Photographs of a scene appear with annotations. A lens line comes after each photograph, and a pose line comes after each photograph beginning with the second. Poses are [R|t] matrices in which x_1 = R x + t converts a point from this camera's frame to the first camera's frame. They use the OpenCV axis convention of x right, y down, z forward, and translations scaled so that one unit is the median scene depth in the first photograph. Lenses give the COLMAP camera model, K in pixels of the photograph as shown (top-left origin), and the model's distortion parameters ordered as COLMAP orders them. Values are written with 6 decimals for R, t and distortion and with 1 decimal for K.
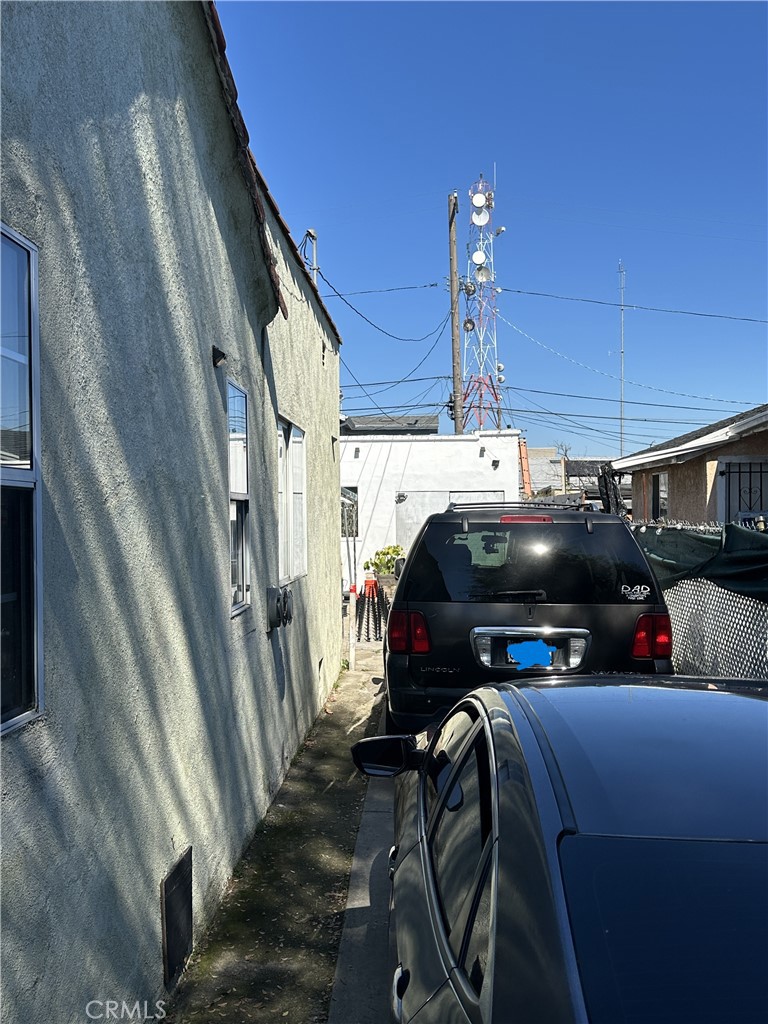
lens RADIAL K [[958.5, 0, 384.3], [0, 958.5, 510.5], [0, 0, 1]] dist [0.123848, 0.000000]
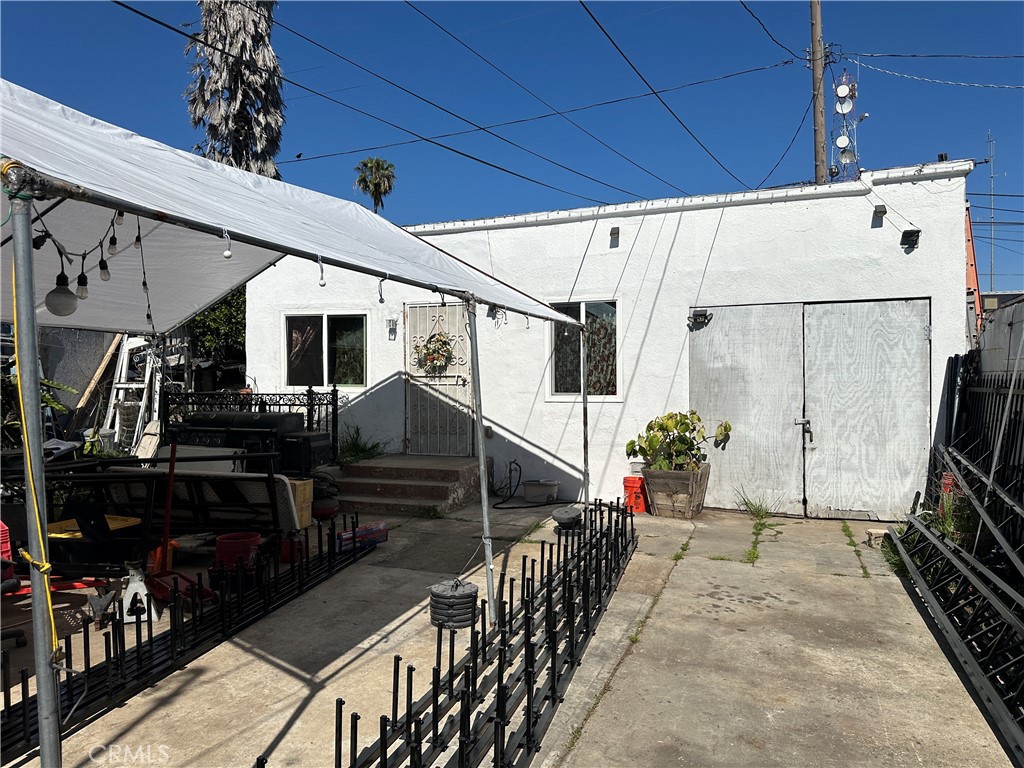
lens RADIAL K [[699.3, 0, 505.4], [0, 699.3, 389.3], [0, 0, 1]] dist [0.003404, -0.004697]
pose [[0.940297, 0.004440, -0.340327, 0.047039], [0.004690, 0.999651, 0.026000, 0.014245], [0.340323, -0.026044, 0.939948, 0.612311]]
